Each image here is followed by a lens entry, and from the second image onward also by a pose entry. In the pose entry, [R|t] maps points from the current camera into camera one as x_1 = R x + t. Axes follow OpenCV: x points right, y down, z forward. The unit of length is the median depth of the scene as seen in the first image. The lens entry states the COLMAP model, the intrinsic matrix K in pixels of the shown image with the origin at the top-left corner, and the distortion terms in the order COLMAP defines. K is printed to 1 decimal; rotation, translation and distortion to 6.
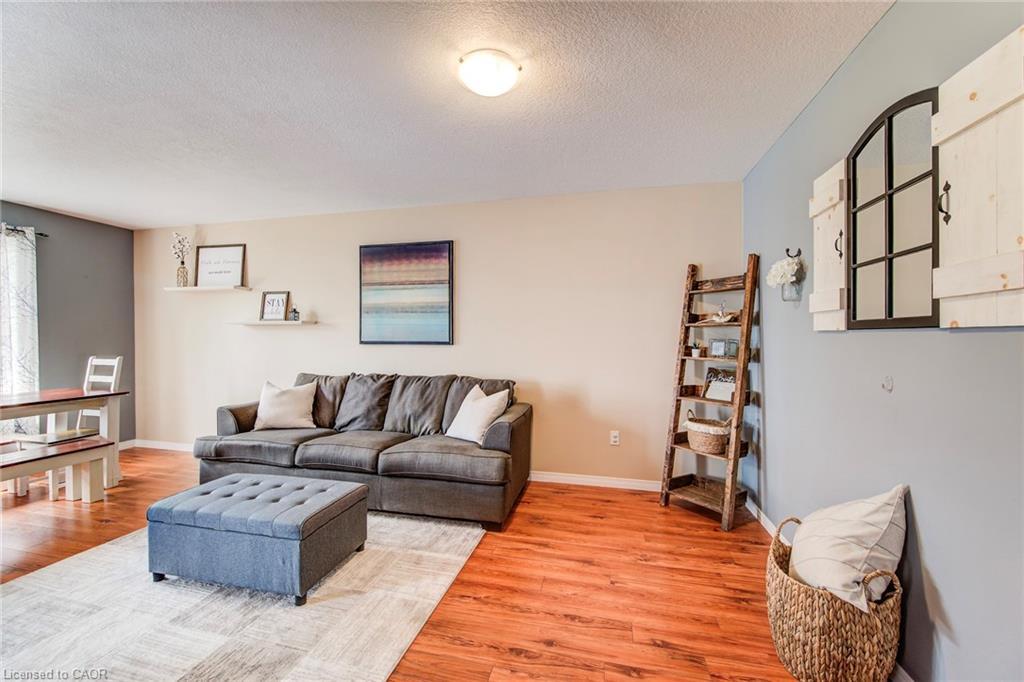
lens RADIAL K [[400.9, 0, 510.8], [0, 400.9, 341.3], [0, 0, 1]] dist [-0.002873, -0.000606]
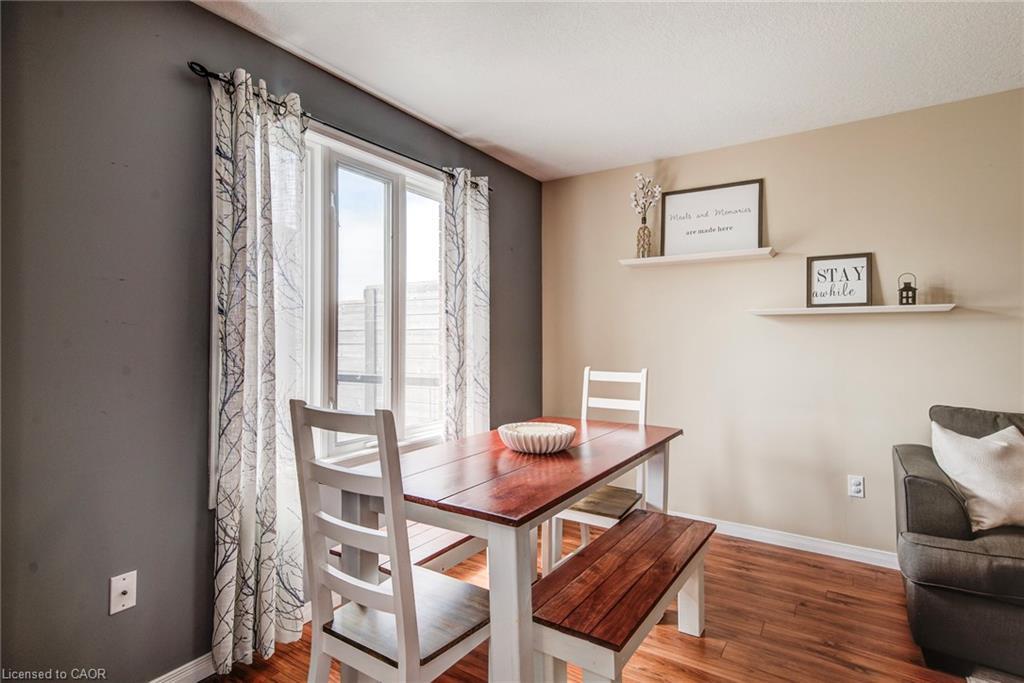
lens RADIAL K [[507.0, 0, 510.5], [0, 507.0, 336.5], [0, 0, 1]] dist [0.000176, 0.000084]
pose [[0.939117, -0.001757, -0.343593, -0.770607], [-0.002854, 0.999913, -0.012912, 0.000871], [0.343586, 0.013106, 0.939030, 0.175375]]
